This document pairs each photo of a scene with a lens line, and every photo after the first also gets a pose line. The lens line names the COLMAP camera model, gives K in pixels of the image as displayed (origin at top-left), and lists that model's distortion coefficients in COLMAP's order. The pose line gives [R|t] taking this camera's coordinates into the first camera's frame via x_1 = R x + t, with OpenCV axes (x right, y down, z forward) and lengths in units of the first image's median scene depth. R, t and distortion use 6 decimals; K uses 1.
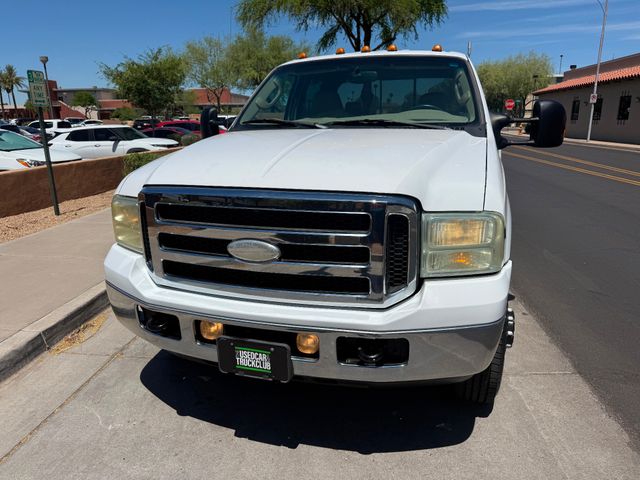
lens RADIAL K [[455.6, 0, 322.7], [0, 455.6, 238.7], [0, 0, 1]] dist [0.023997, -0.033610]
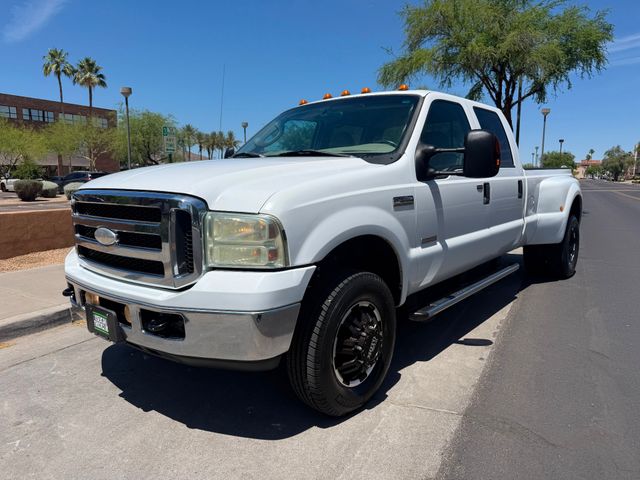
lens RADIAL K [[455.6, 0, 322.9], [0, 455.6, 240.0], [0, 0, 1]] dist [0.023997, -0.033610]
pose [[0.925337, 0.060996, -0.374207, 0.111772], [-0.105031, 0.989587, -0.098417, 0.012090], [0.364308, 0.130373, 0.922108, 0.001615]]
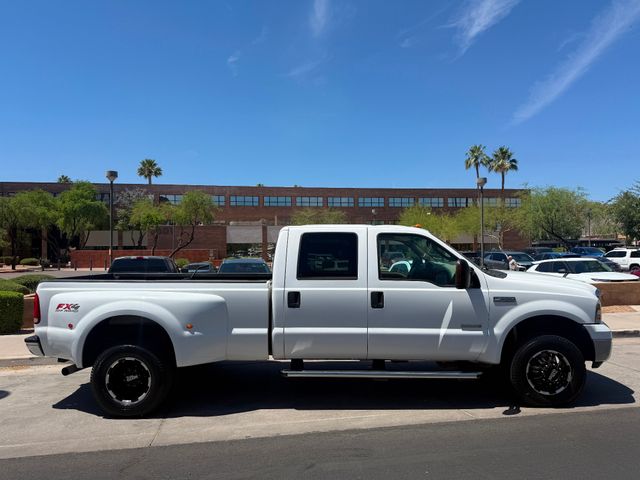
lens RADIAL K [[455.6, 0, 325.8], [0, 455.6, 252.7], [0, 0, 1]] dist [0.023997, -0.033610]
pose [[0.269253, 0.002704, -0.963066, 0.402226], [-0.231268, 0.970917, -0.061931, -0.067572], [0.934889, 0.239401, 0.262048, 0.201826]]
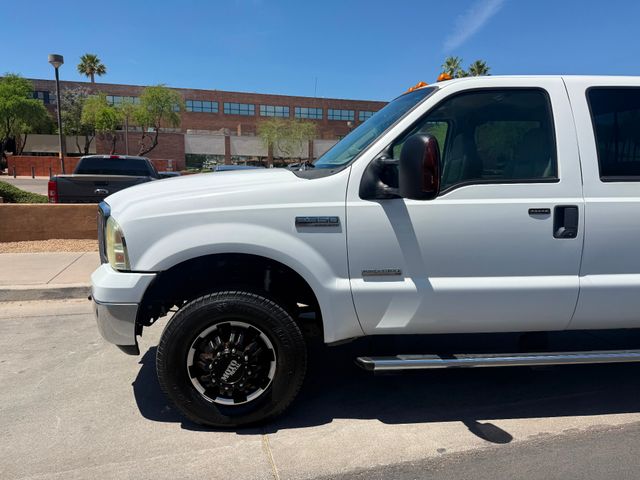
lens RADIAL K [[455.6, 0, 320.8], [0, 455.6, 241.9], [0, 0, 1]] dist [0.023997, -0.033610]
pose [[0.361342, 0.157335, -0.919064, 0.220253], [-0.252940, 0.965242, 0.065794, -0.029594], [0.897471, 0.208694, 0.388578, 0.123881]]
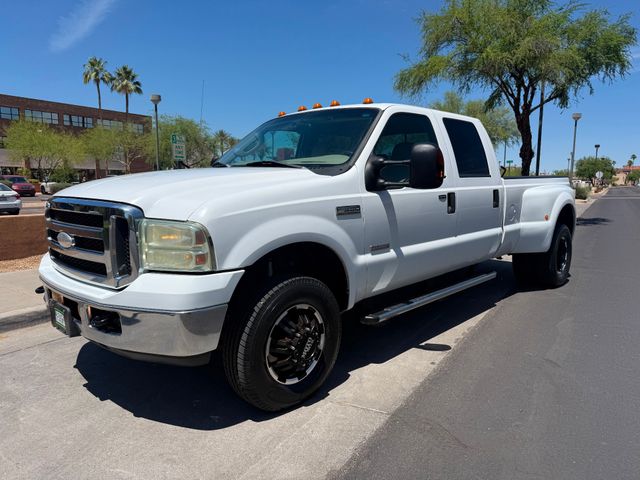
lens RADIAL K [[455.6, 0, 323.8], [0, 455.6, 240.4], [0, 0, 1]] dist [0.023997, -0.033610]
pose [[0.897833, 0.070781, -0.434610, 0.148441], [-0.125988, 0.987027, -0.099523, 0.008206], [0.421927, 0.144111, 0.895103, 0.004901]]
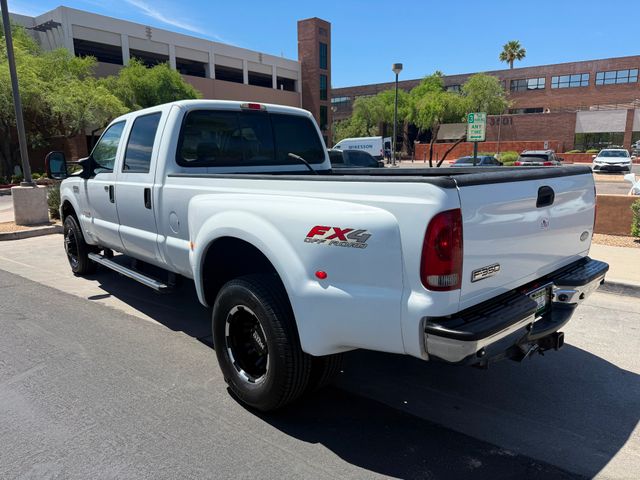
lens RADIAL K [[455.6, 0, 321.2], [0, 455.6, 242.5], [0, 0, 1]] dist [0.023997, -0.033610]
pose [[-0.514036, 0.182385, -0.838154, 0.291492], [-0.198110, 0.925471, 0.322885, -0.145567], [0.834577, 0.332022, -0.439594, 0.529996]]
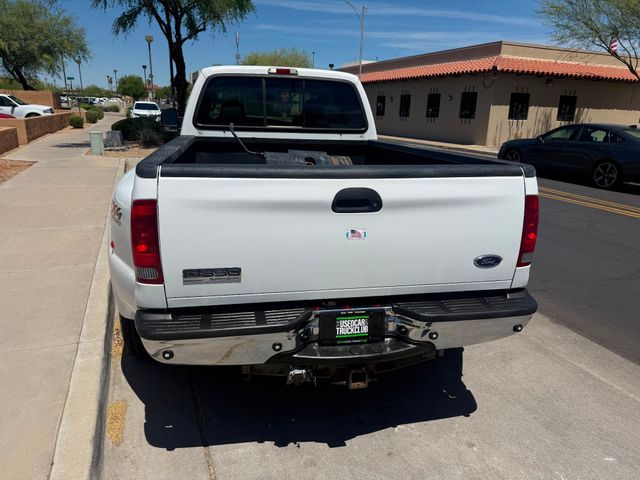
lens RADIAL K [[455.6, 0, 319.9], [0, 455.6, 241.5], [0, 0, 1]] dist [0.023997, -0.033610]
pose [[0.883497, -0.106140, 0.456253, -0.129929], [0.089026, 0.994286, 0.058912, -0.006235], [-0.459899, -0.011431, 0.887898, -0.022755]]
